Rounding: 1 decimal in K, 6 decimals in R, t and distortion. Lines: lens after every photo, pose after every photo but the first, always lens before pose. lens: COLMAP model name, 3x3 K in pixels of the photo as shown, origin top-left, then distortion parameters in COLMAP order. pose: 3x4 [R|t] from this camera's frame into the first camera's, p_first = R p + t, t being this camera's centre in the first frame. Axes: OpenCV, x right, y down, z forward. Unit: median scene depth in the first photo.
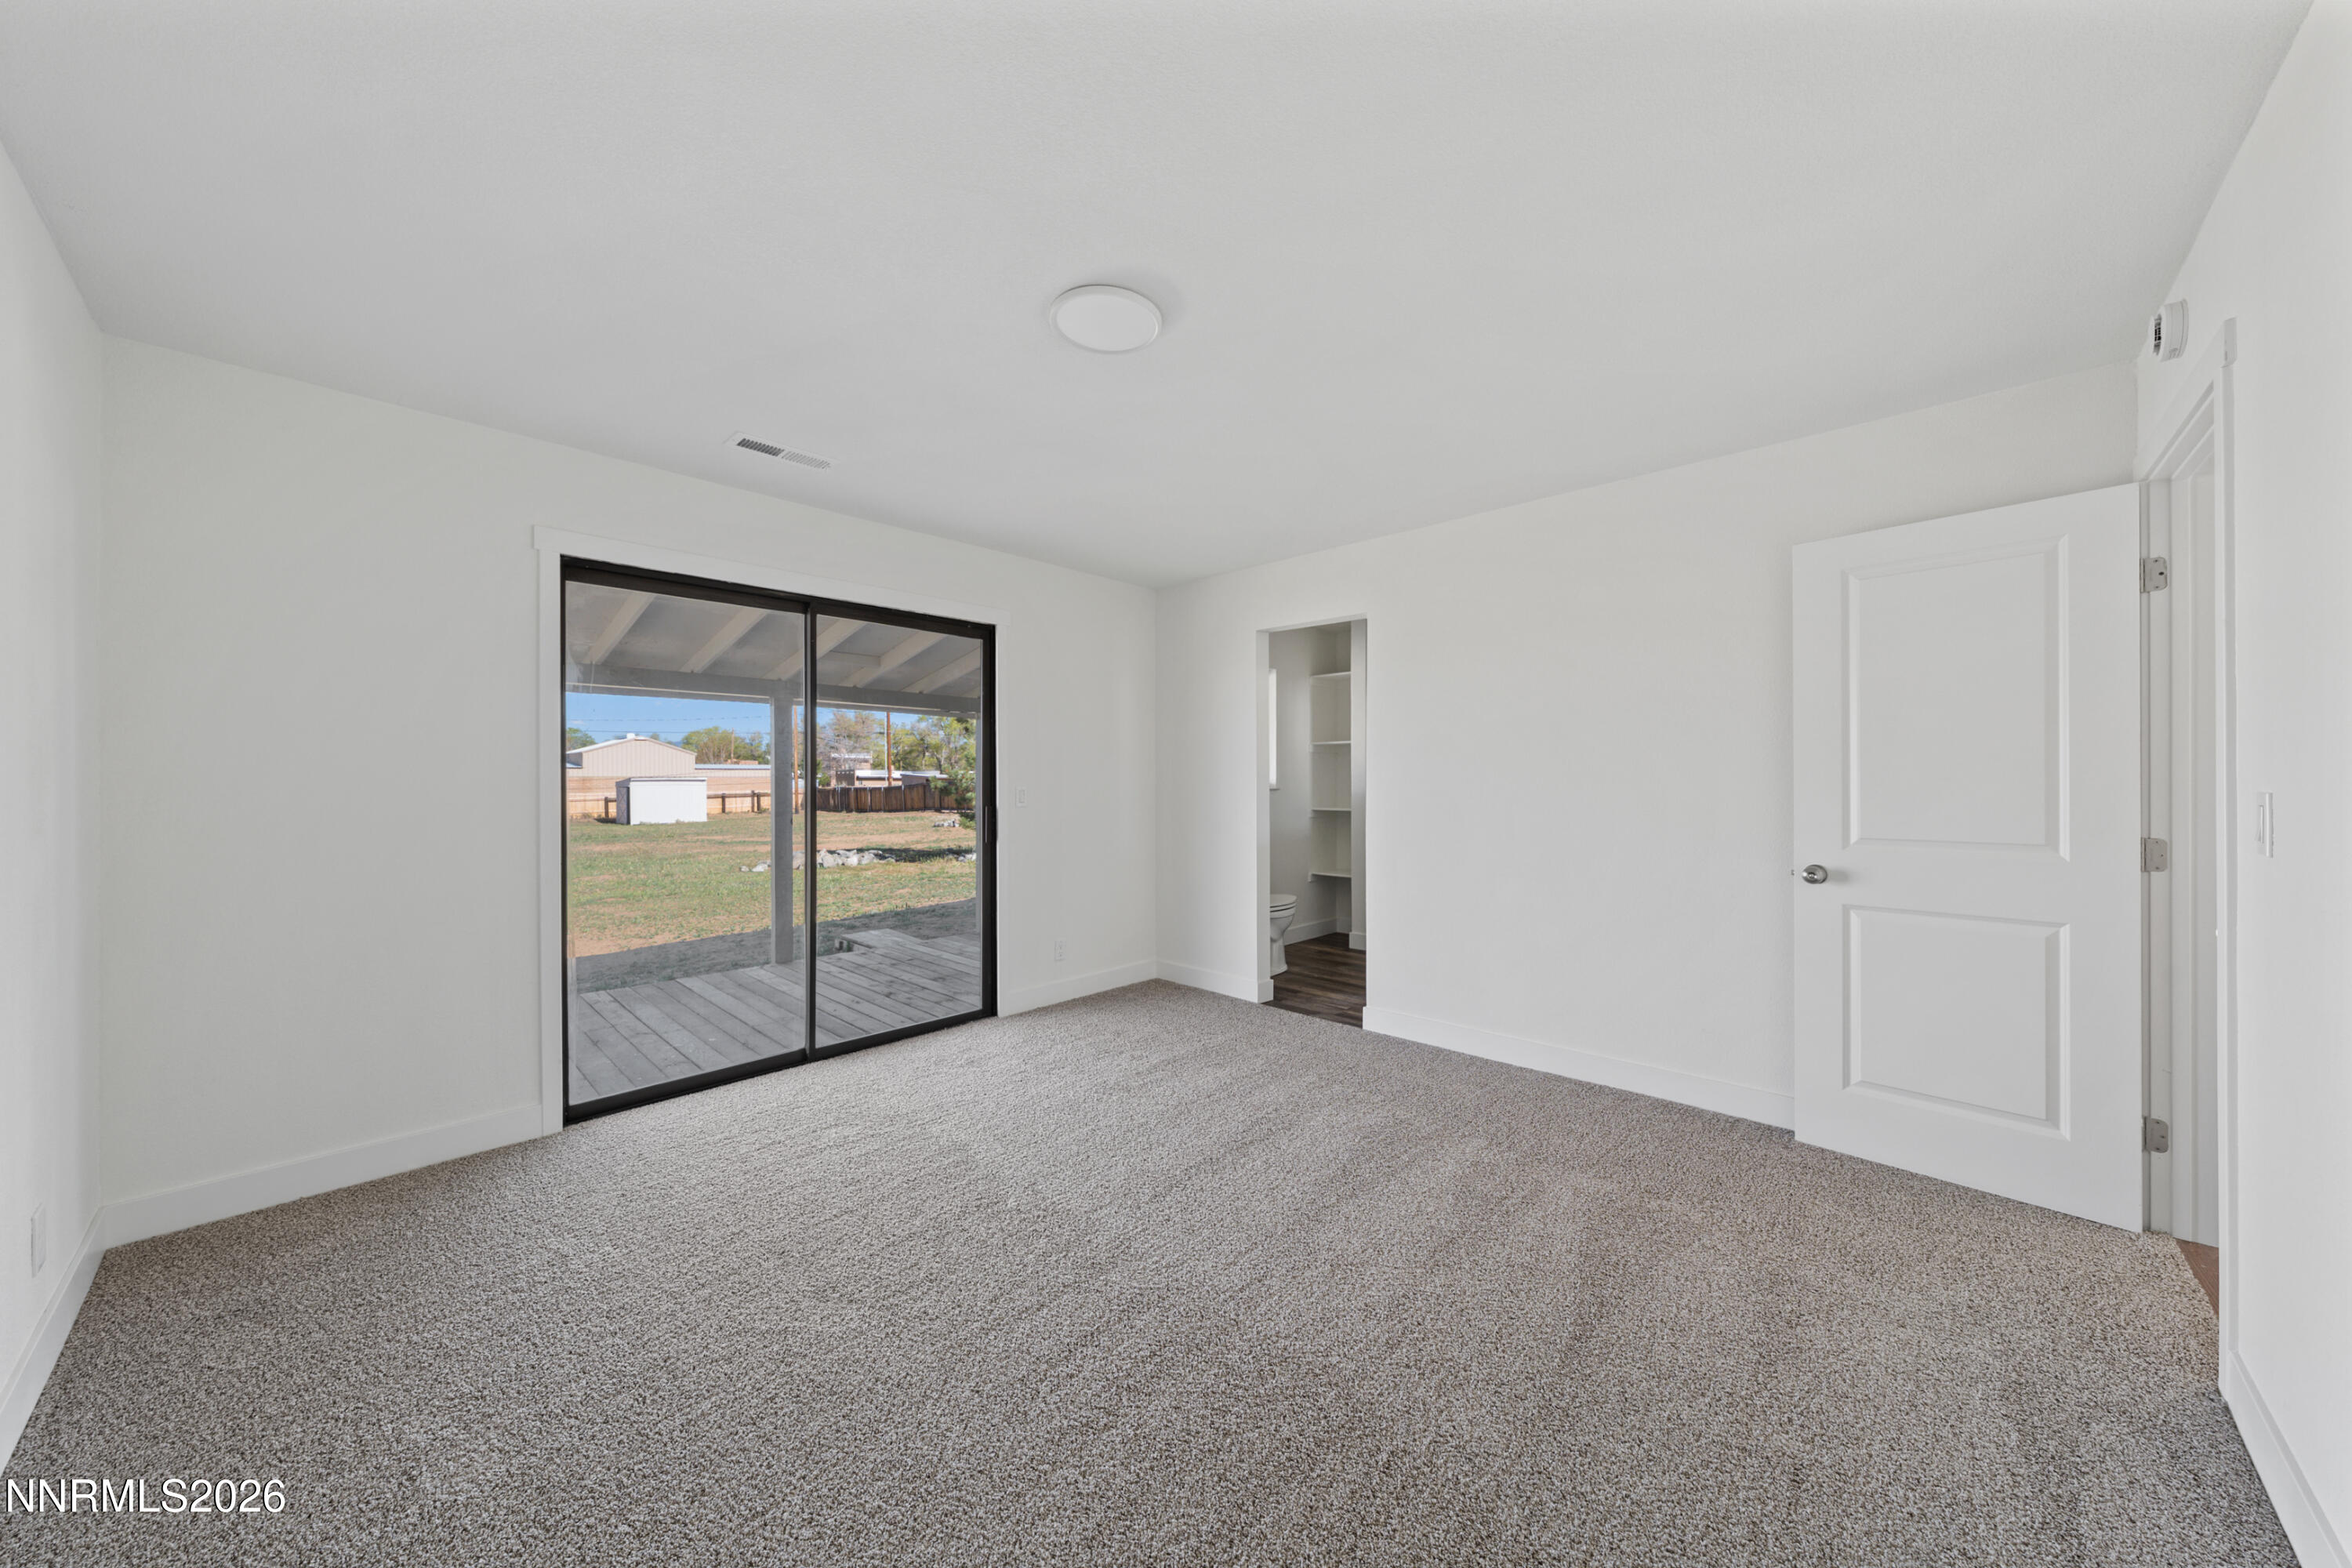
lens RADIAL K [[797.2, 0, 1175.6], [0, 797.2, 780.5], [0, 0, 1]] dist [-0.000254, -0.000159]
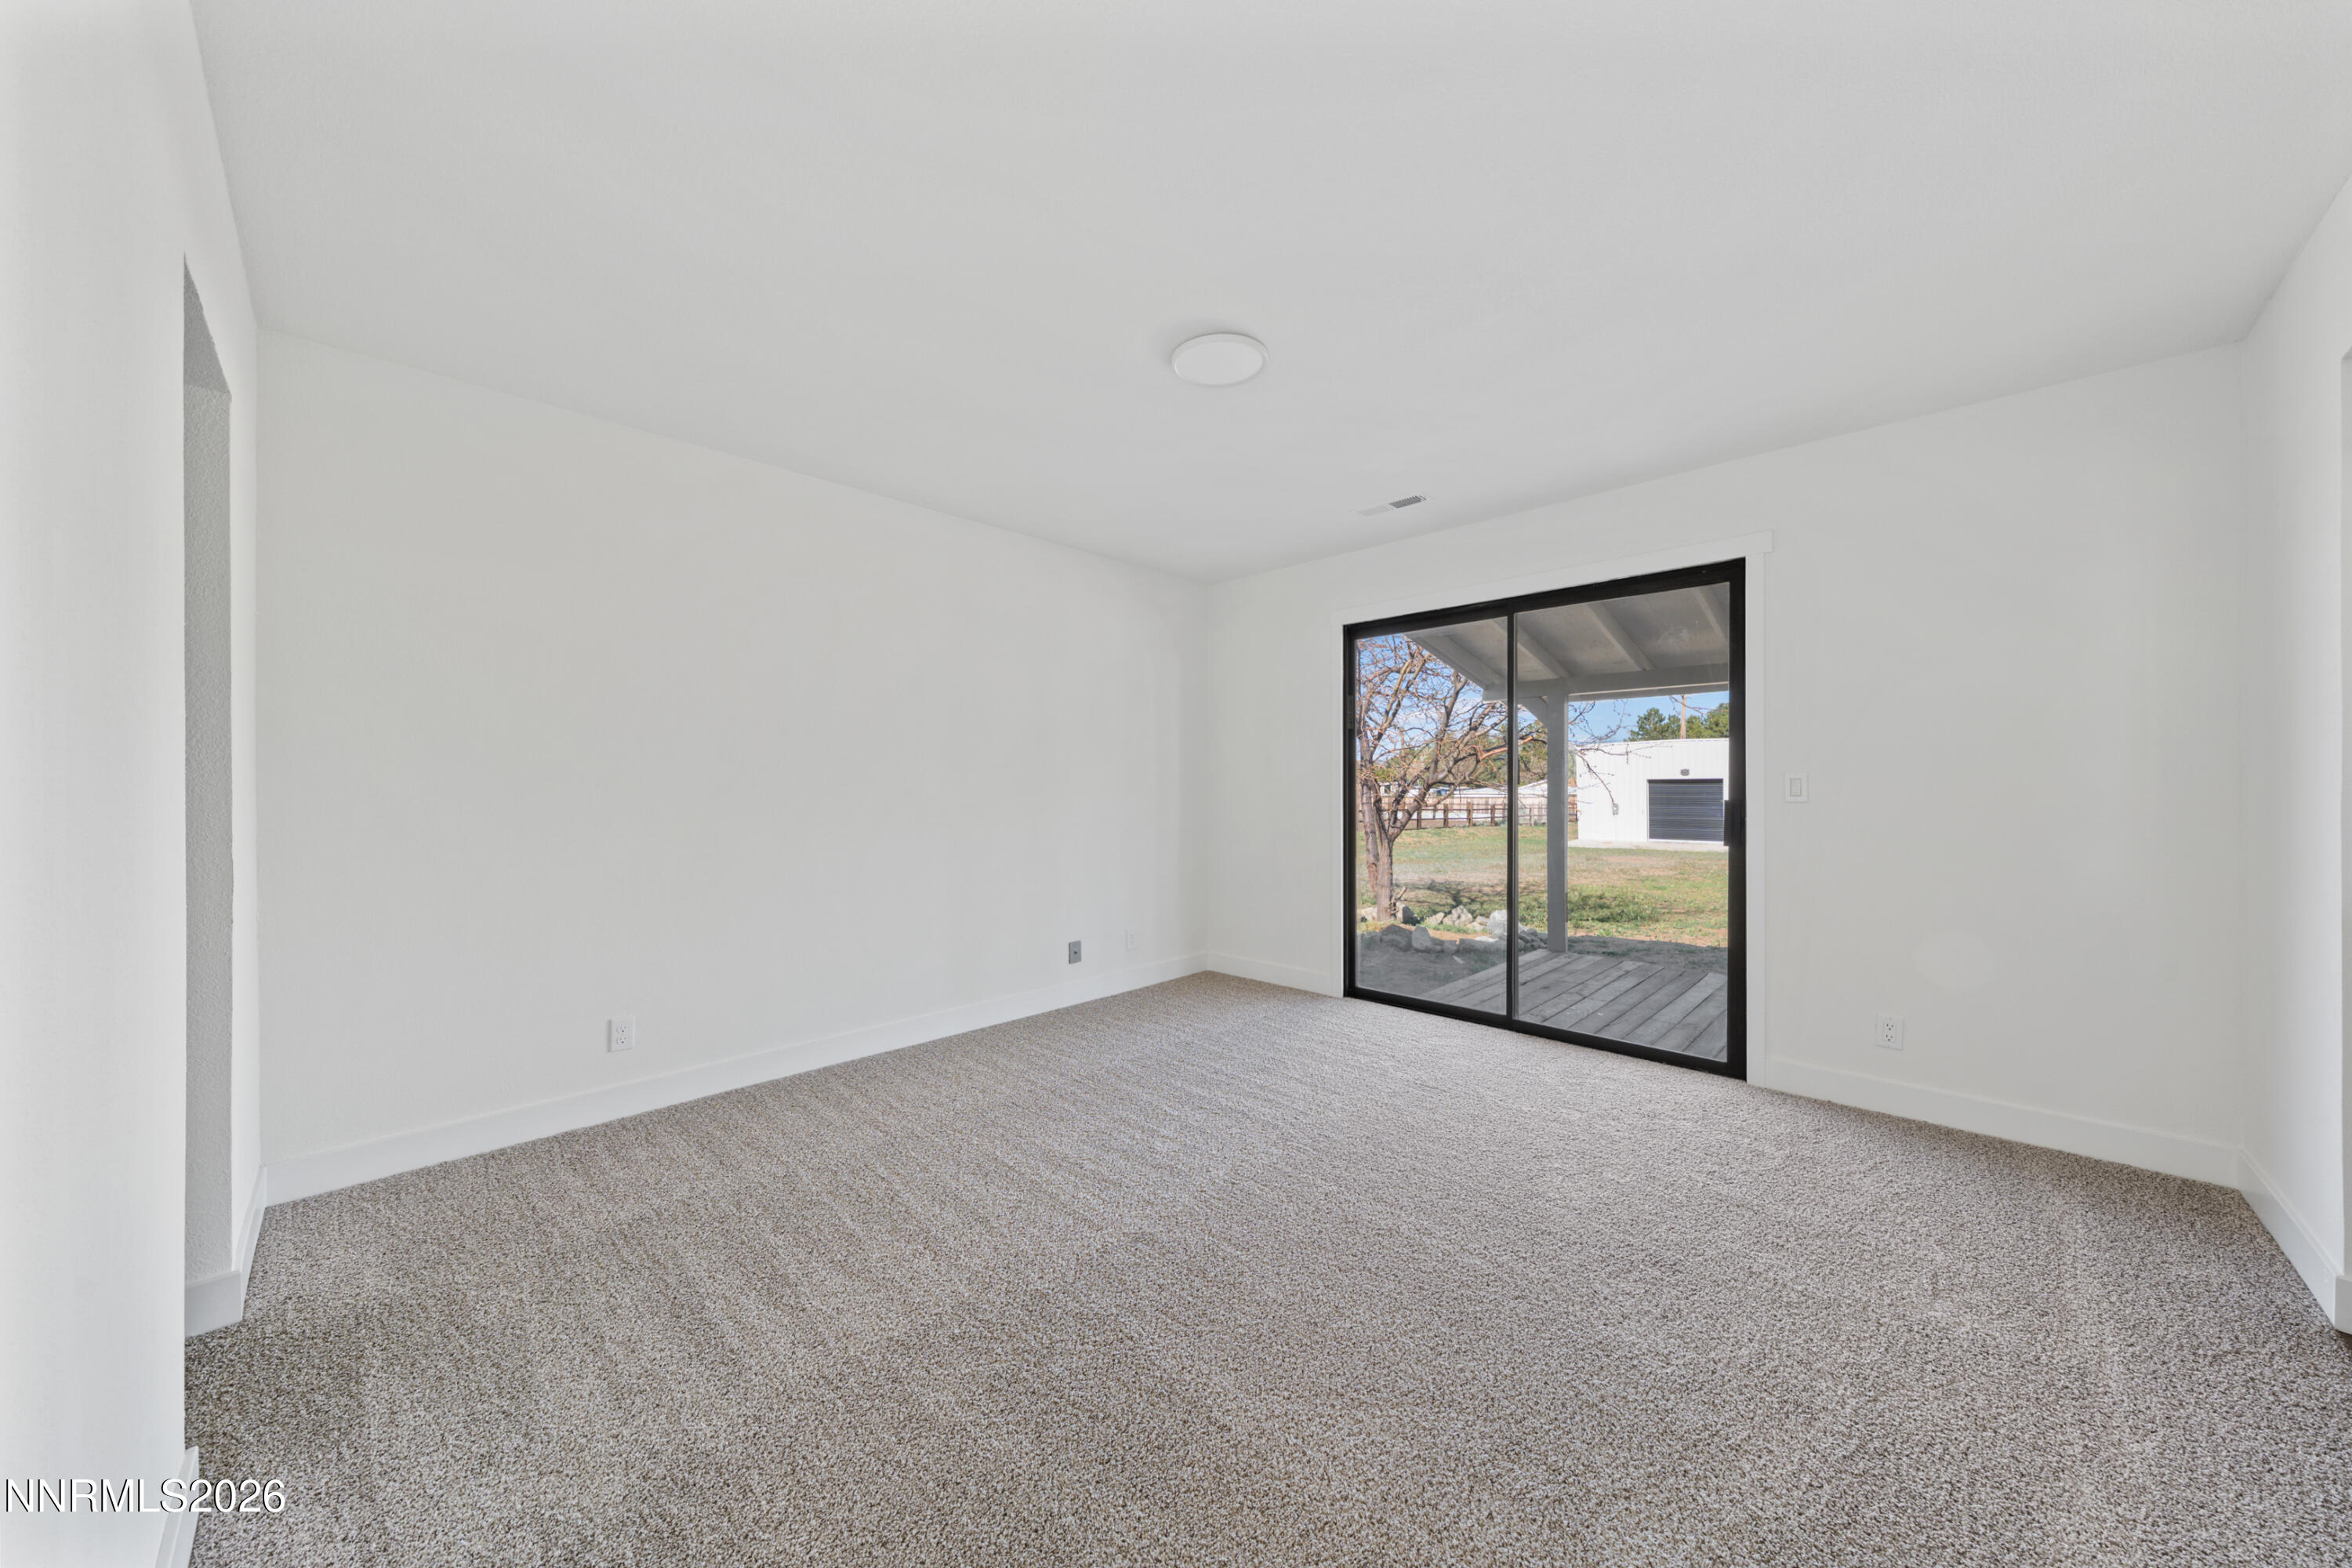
lens RADIAL K [[797.2, 0, 1175.6], [0, 797.2, 780.5], [0, 0, 1]] dist [-0.000254, -0.000159]
pose [[-0.016971, -0.003629, -0.999849, 0.632997], [0.001223, 0.999993, -0.003651, 0.019390], [0.999855, -0.001284, -0.016967, 0.570041]]
